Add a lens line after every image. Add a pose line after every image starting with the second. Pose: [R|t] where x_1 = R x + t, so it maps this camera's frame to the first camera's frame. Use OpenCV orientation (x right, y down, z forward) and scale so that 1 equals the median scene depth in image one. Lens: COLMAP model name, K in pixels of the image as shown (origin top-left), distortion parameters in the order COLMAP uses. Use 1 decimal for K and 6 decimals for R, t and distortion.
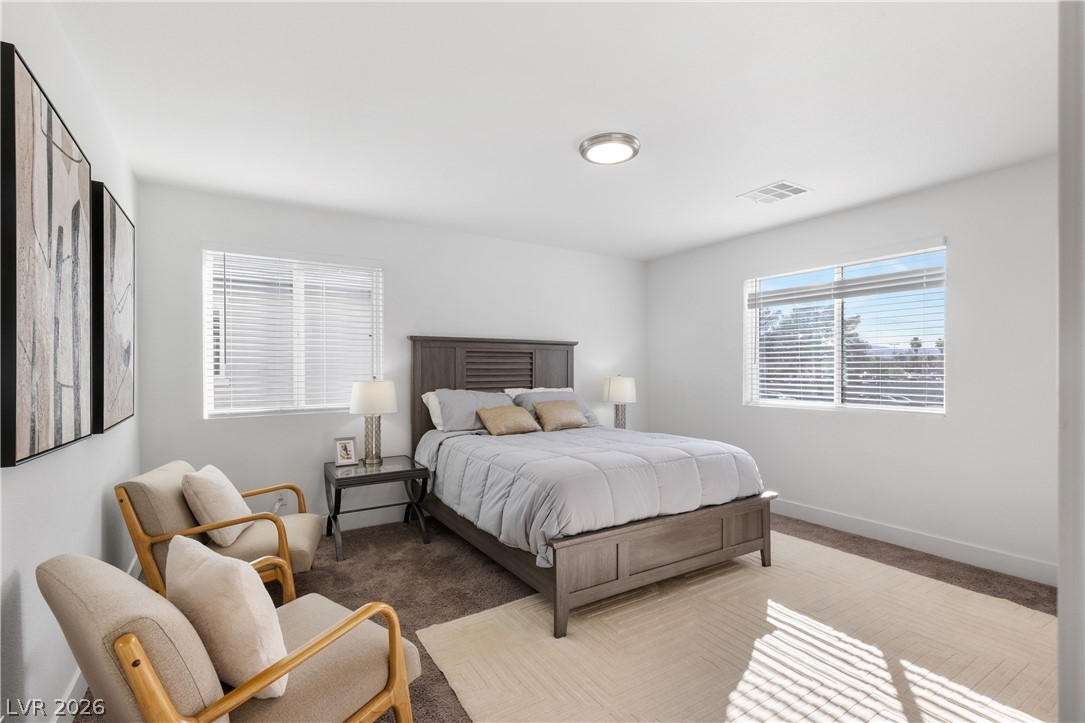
lens RADIAL K [[489.3, 0, 545.0], [0, 489.3, 370.3], [0, 0, 1]] dist [-0.000653, -0.001414]
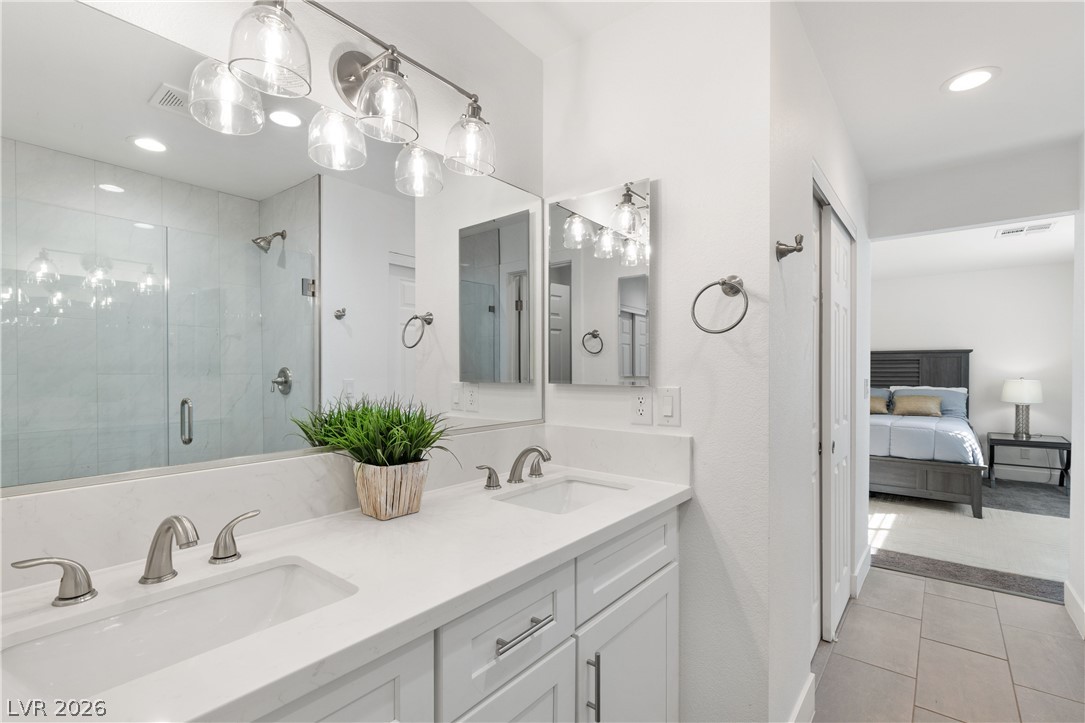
lens RADIAL K [[489.3, 0, 541.5], [0, 489.3, 373.7], [0, 0, 1]] dist [-0.000653, -0.001414]
pose [[0.313879, 0.009198, -0.949418, 1.251662], [0.001634, 0.999946, 0.010228, -0.018015], [0.949461, -0.004762, 0.313848, -0.537286]]
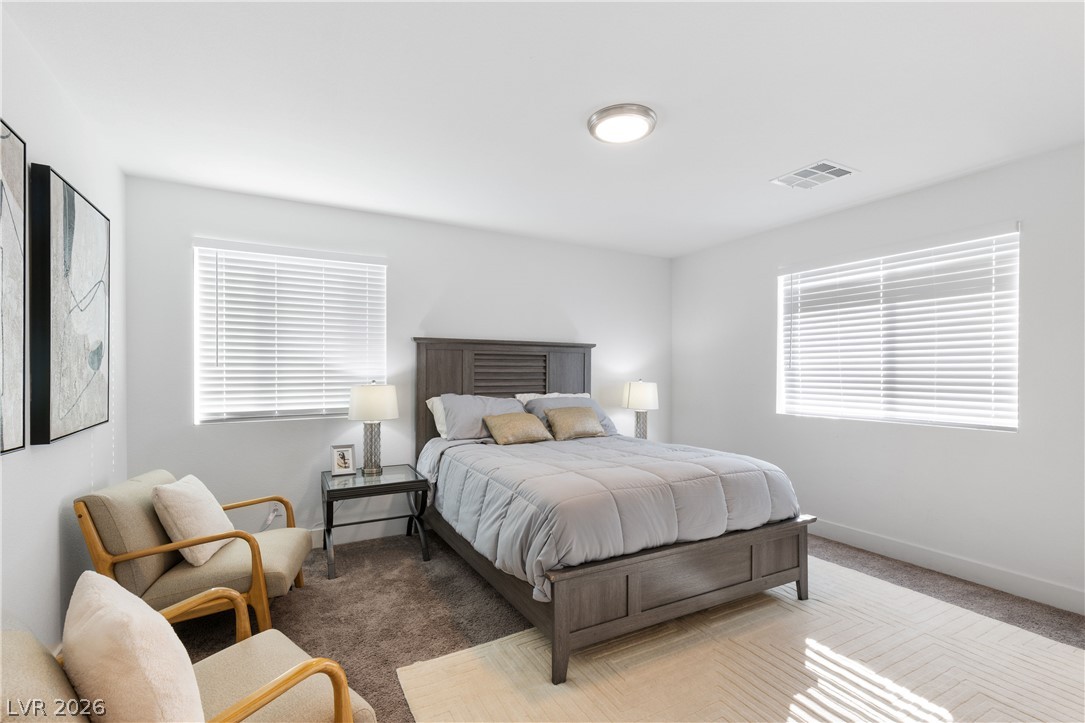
lens RADIAL K [[489.3, 0, 545.6], [0, 489.3, 373.1], [0, 0, 1]] dist [-0.000653, -0.001414]
pose [[0.998329, 0.003678, -0.057665, 0.037433], [-0.003690, 0.999993, -0.000104, -0.002914], [0.057664, 0.000317, 0.998336, 0.089615]]
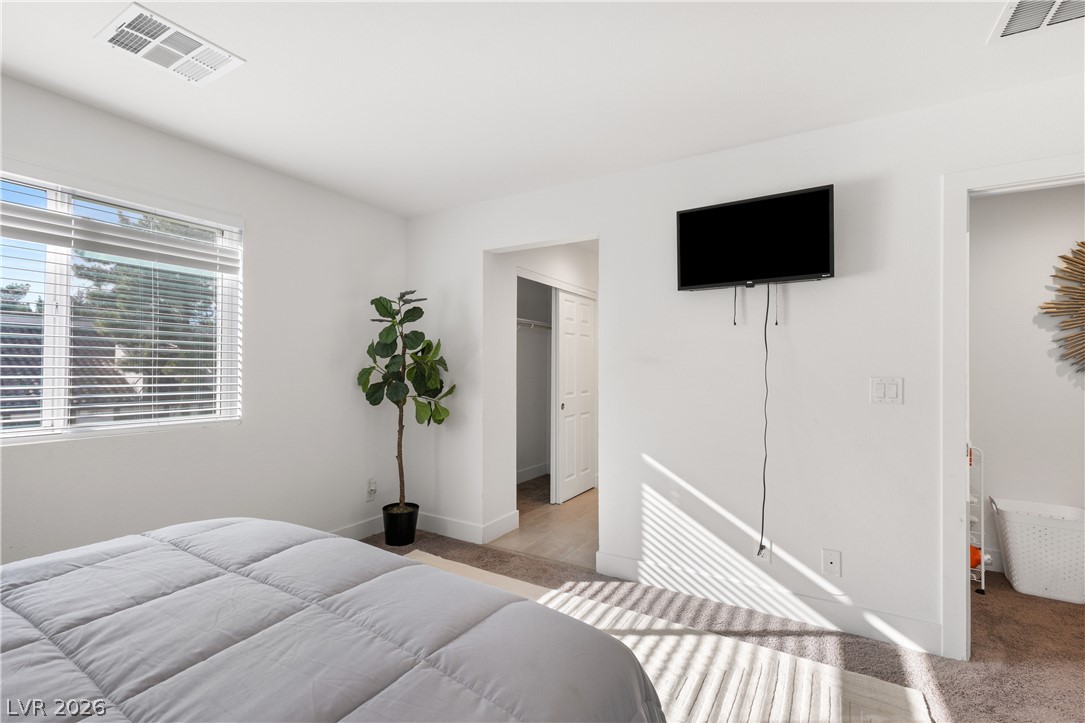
lens RADIAL K [[489.3, 0, 542.9], [0, 489.3, 366.3], [0, 0, 1]] dist [-0.000653, -0.001414]
pose [[-0.460944, 0.004500, 0.887418, -0.196987], [-0.005694, 0.999952, -0.008029, -0.003063], [-0.887411, -0.008754, -0.460897, 0.834905]]
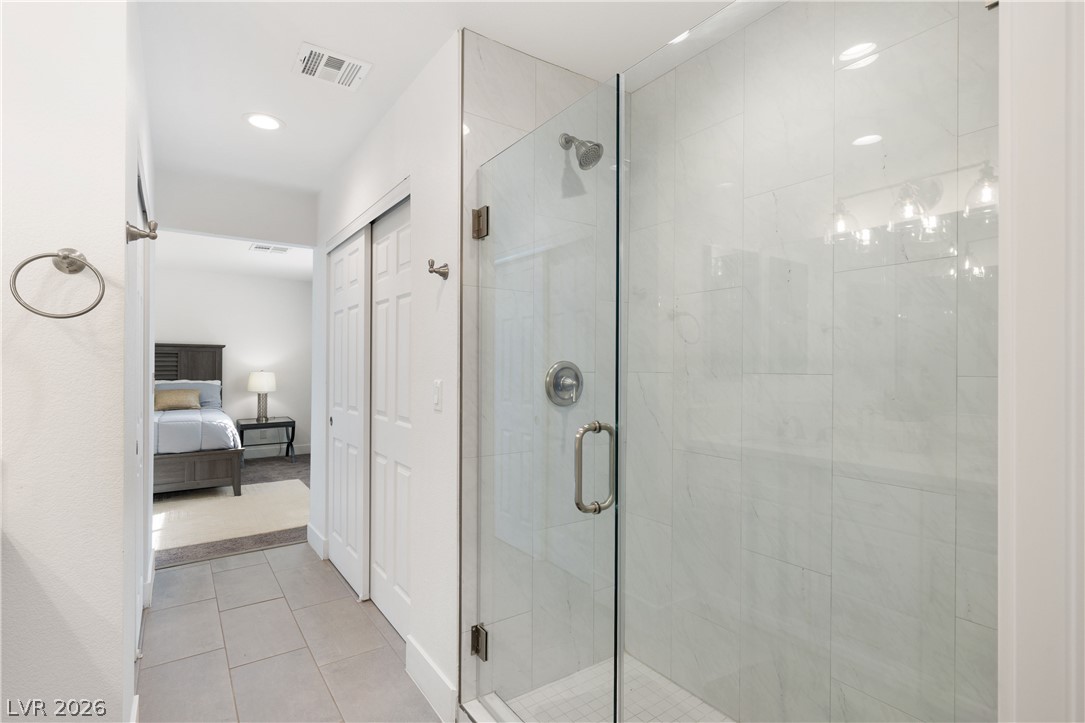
lens RADIAL K [[522.8, 0, 545.3], [0, 522.8, 363.8], [0, 0, 1]] dist [-0.000795, -0.000299]
pose [[0.998492, 0.006304, 0.054532, 1.217397], [-0.006299, 0.999980, -0.000265, -0.018580], [-0.054532, -0.000079, 0.998512, -0.635849]]
